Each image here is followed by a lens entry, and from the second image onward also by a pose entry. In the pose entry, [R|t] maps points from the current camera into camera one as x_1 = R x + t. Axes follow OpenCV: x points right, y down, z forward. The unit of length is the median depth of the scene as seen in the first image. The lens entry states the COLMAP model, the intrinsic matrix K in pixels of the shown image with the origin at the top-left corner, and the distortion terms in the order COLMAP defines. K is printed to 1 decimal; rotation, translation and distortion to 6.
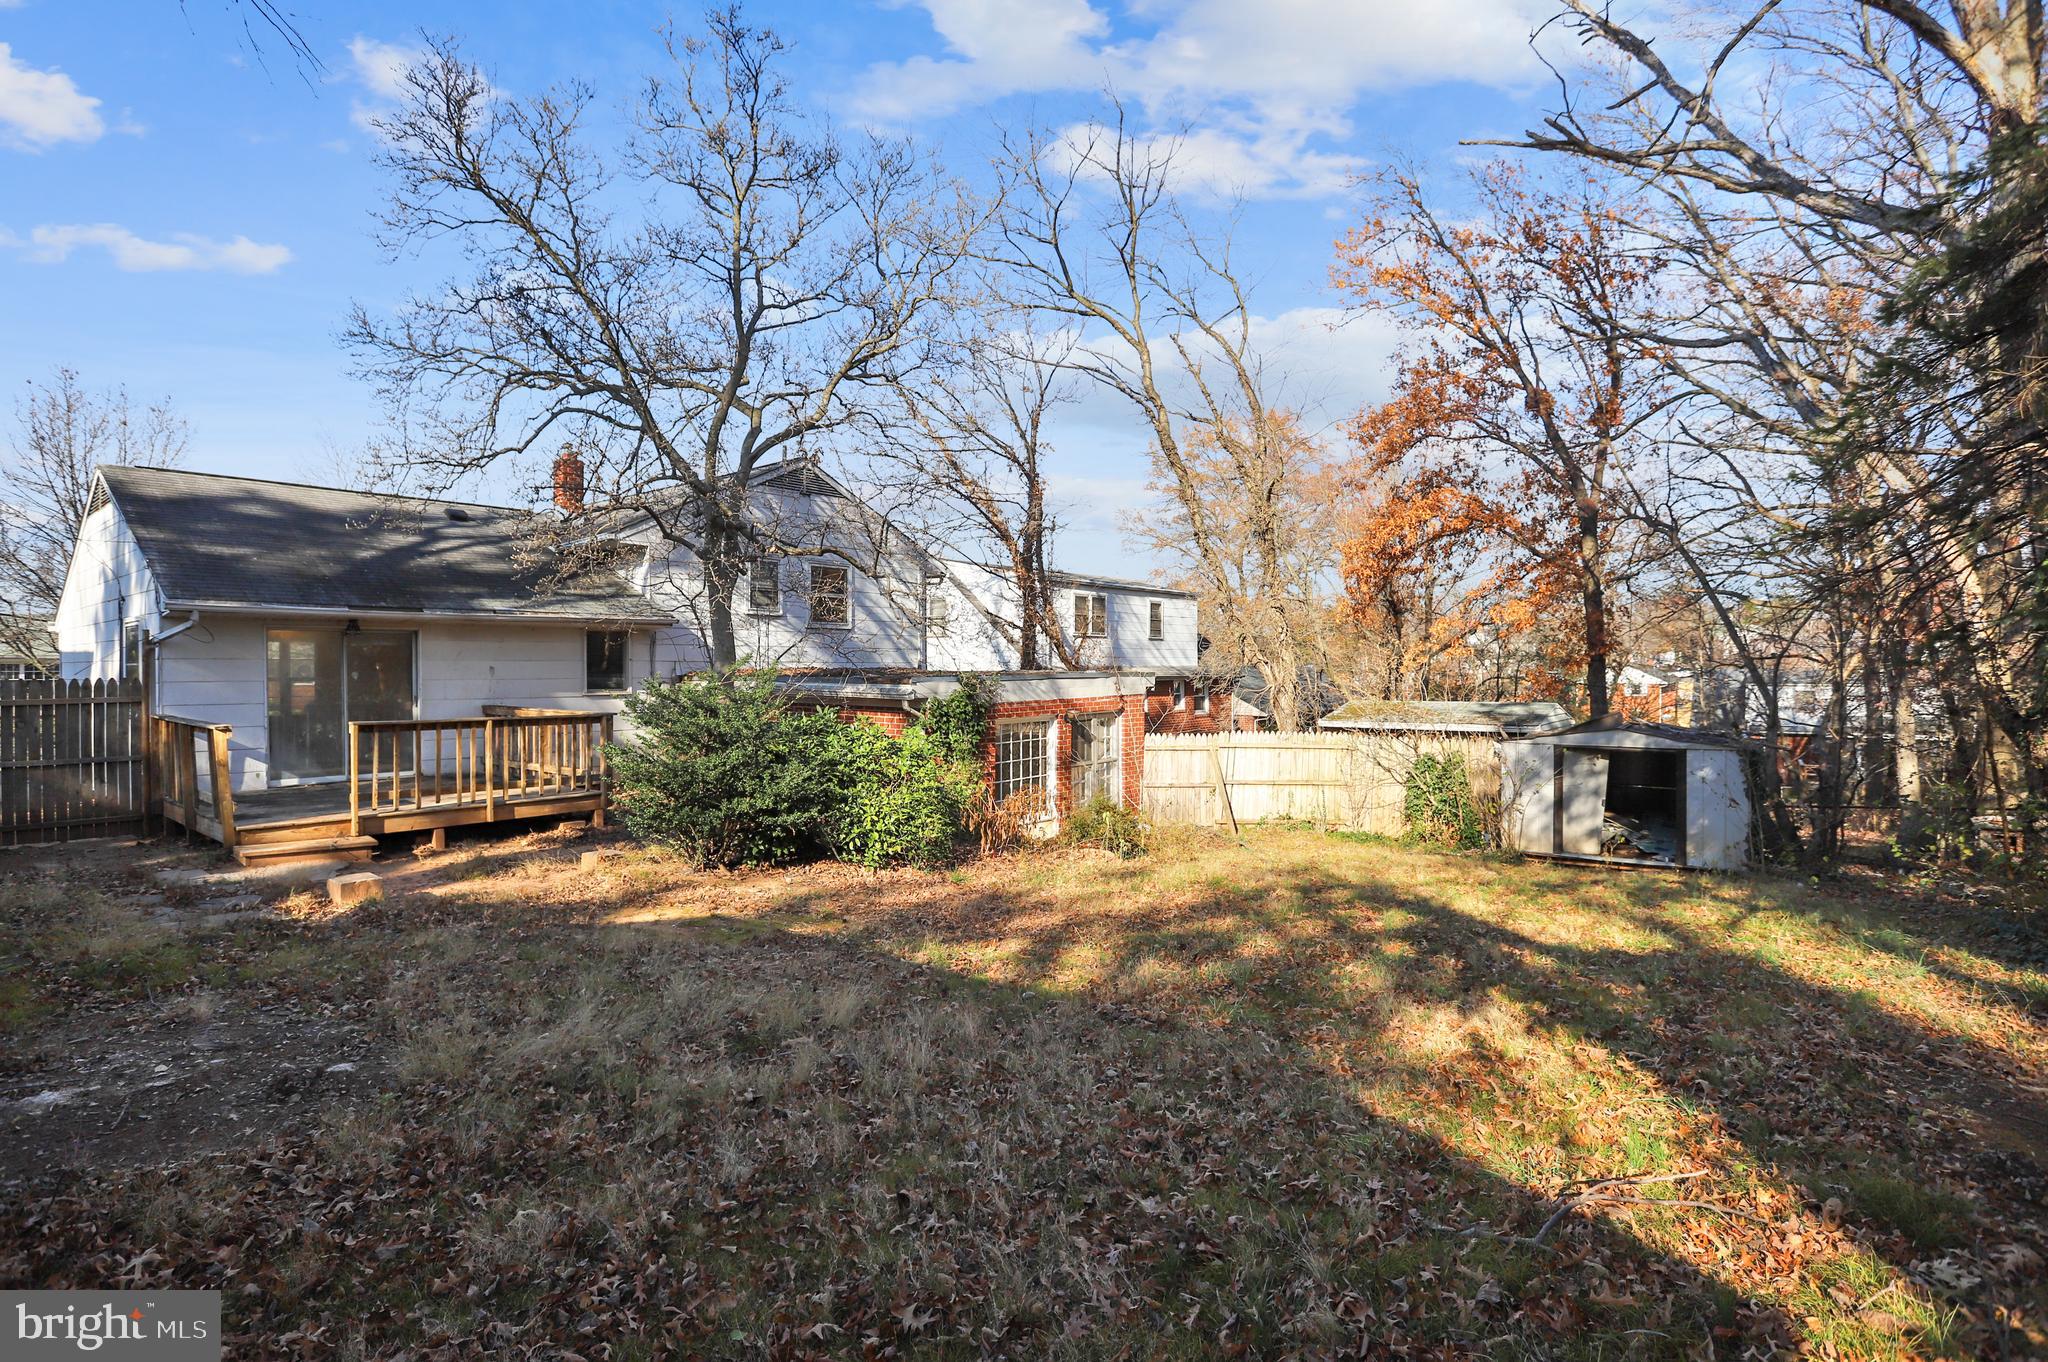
lens RADIAL K [[1007.6, 0, 1024.0], [0, 1007.6, 681.0], [0, 0, 1]] dist [-0.063733, 0.000217]
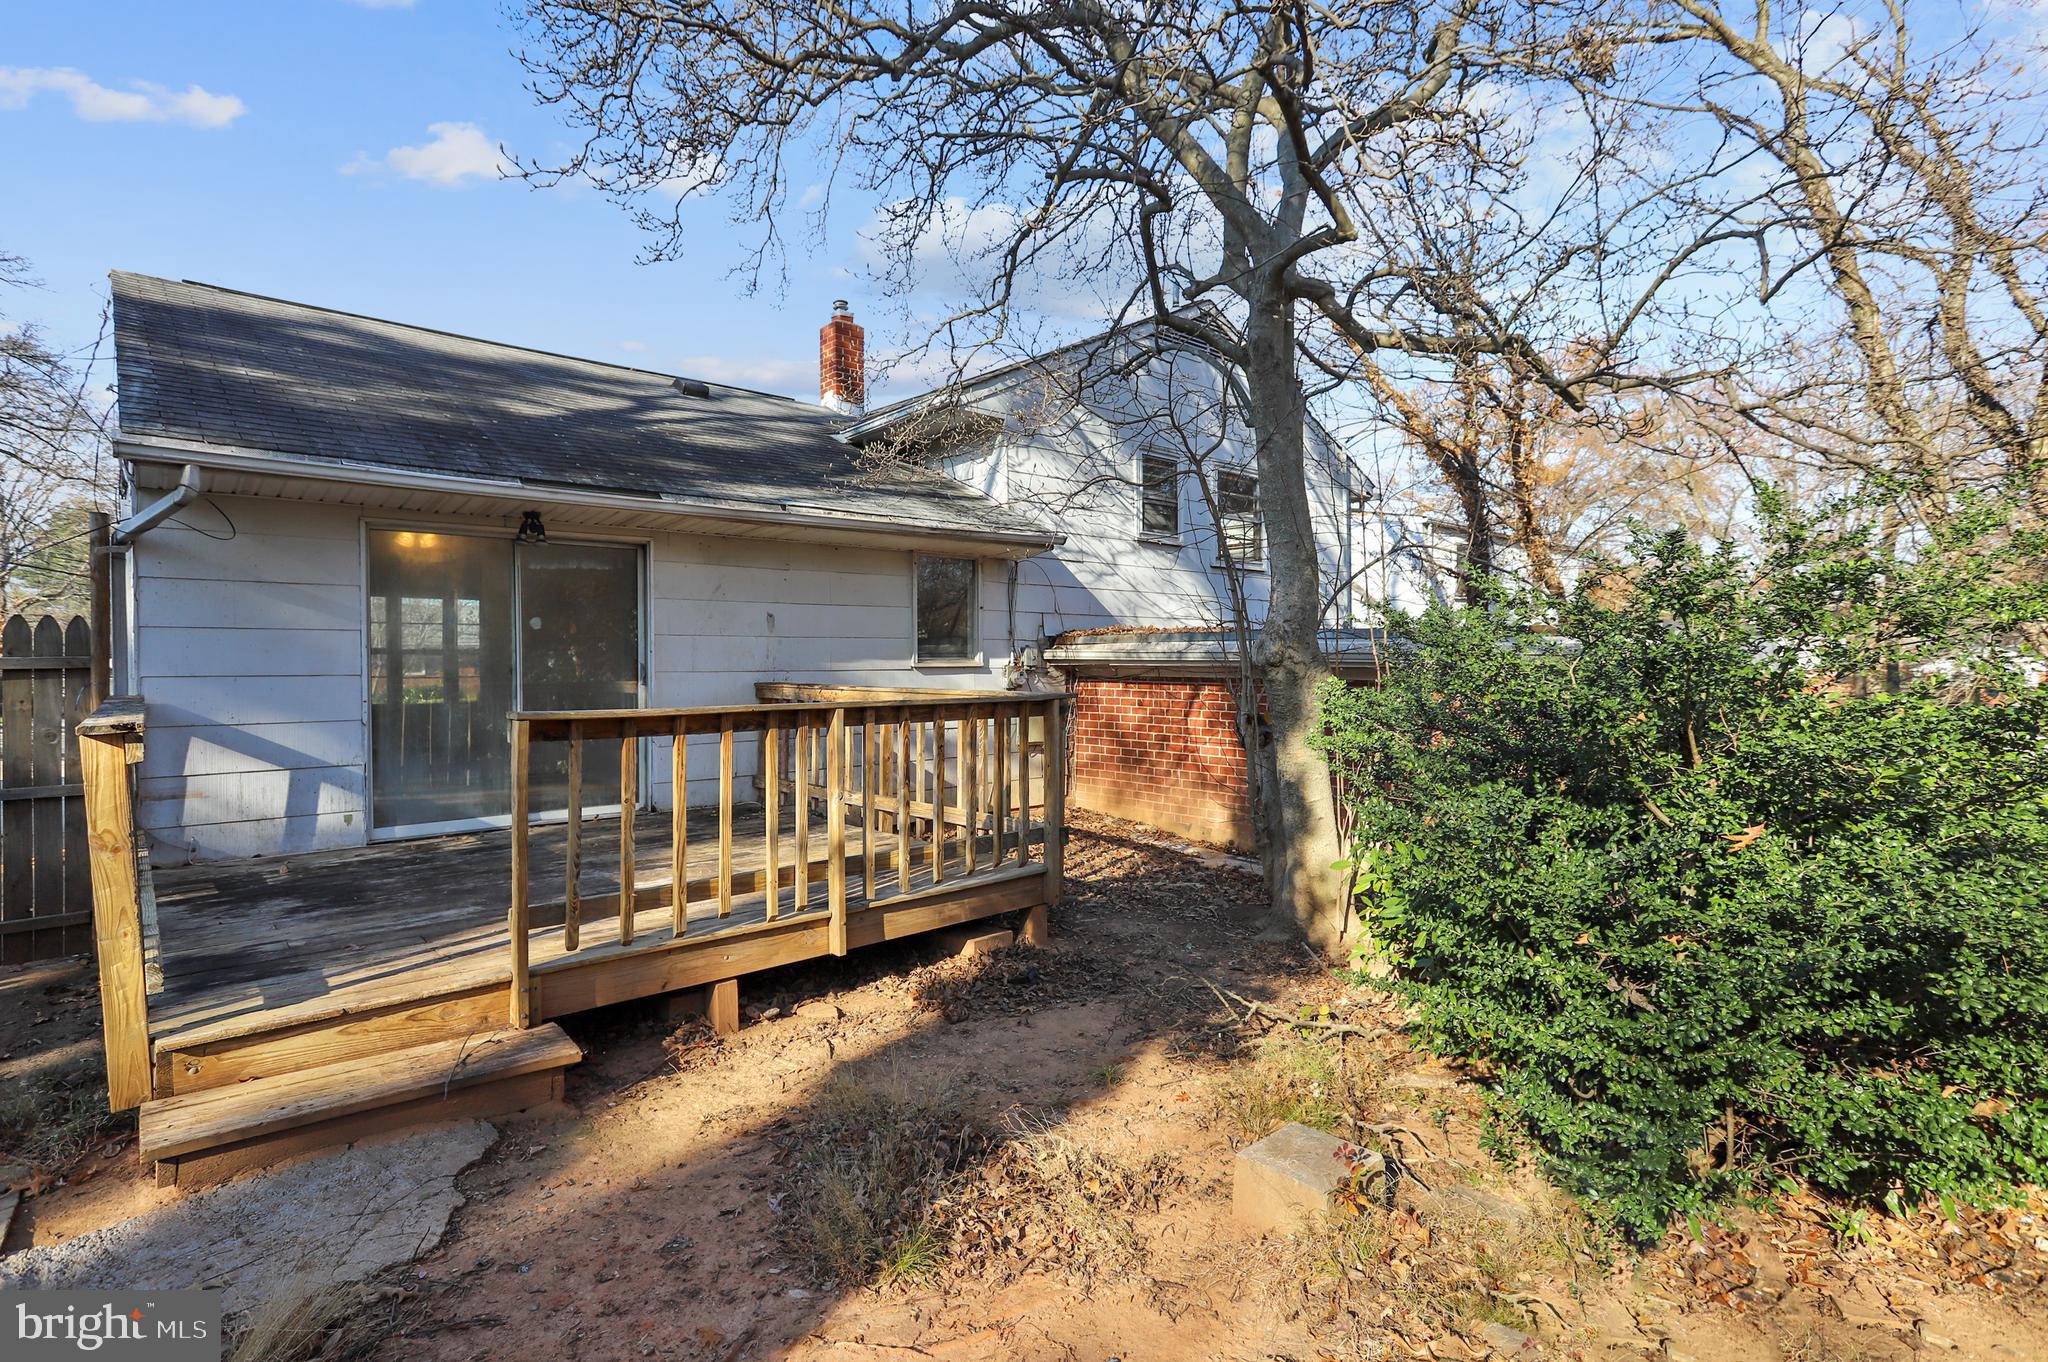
lens RADIAL K [[1007.6, 0, 1024.0], [0, 1007.6, 681.0], [0, 0, 1]] dist [-0.063733, 0.000217]
pose [[0.986864, -0.000120, -0.161554, -0.313094], [0.001397, 0.999969, 0.007787, 0.020079], [0.161548, -0.007911, 0.986833, 0.475938]]
